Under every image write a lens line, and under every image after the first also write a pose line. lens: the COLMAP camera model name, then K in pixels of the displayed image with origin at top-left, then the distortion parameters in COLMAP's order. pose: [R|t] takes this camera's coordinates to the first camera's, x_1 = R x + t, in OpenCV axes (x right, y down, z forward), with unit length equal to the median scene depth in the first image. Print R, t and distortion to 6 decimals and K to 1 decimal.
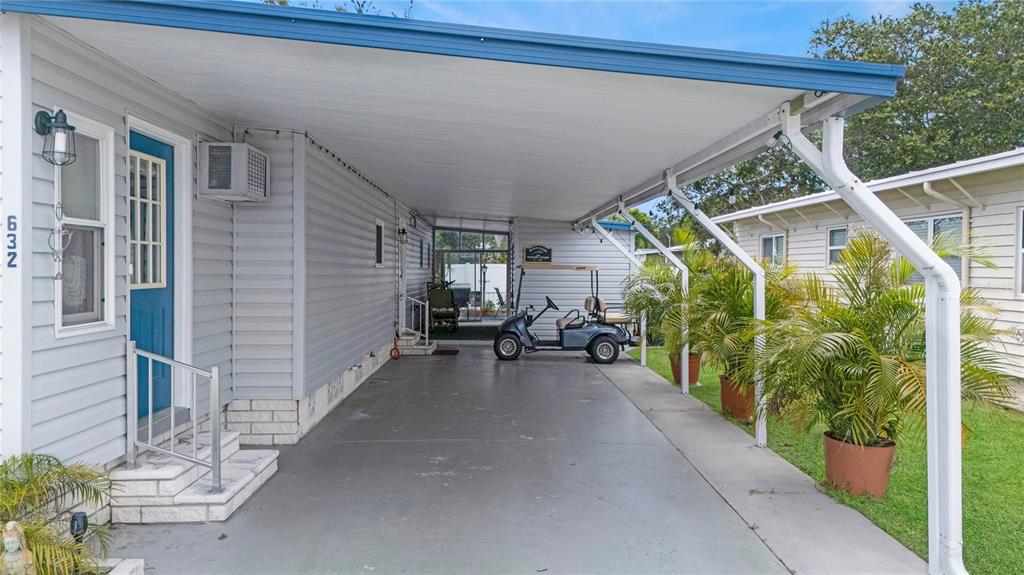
lens RADIAL K [[777.4, 0, 512.0], [0, 777.4, 287.5], [0, 0, 1]] dist [0.084859, -0.058484]
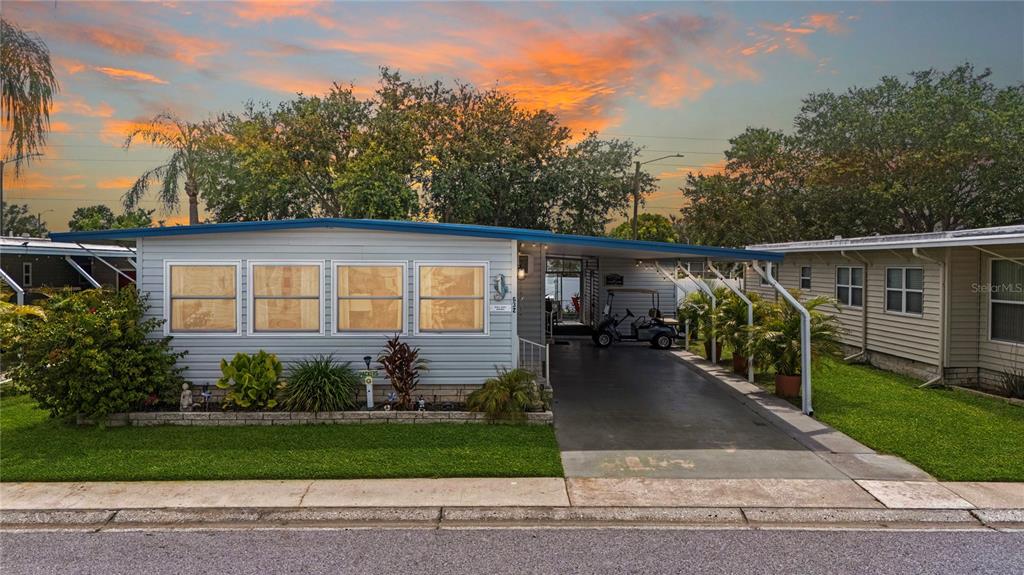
lens RADIAL K [[749.9, 0, 499.4], [0, 749.9, 282.3], [0, 0, 1]] dist [0.056988, -0.049508]
pose [[0.998955, -0.006977, -0.045171, -0.232064], [0.006769, 0.999966, -0.004751, -0.058988], [0.045203, 0.004441, 0.998968, -0.913508]]
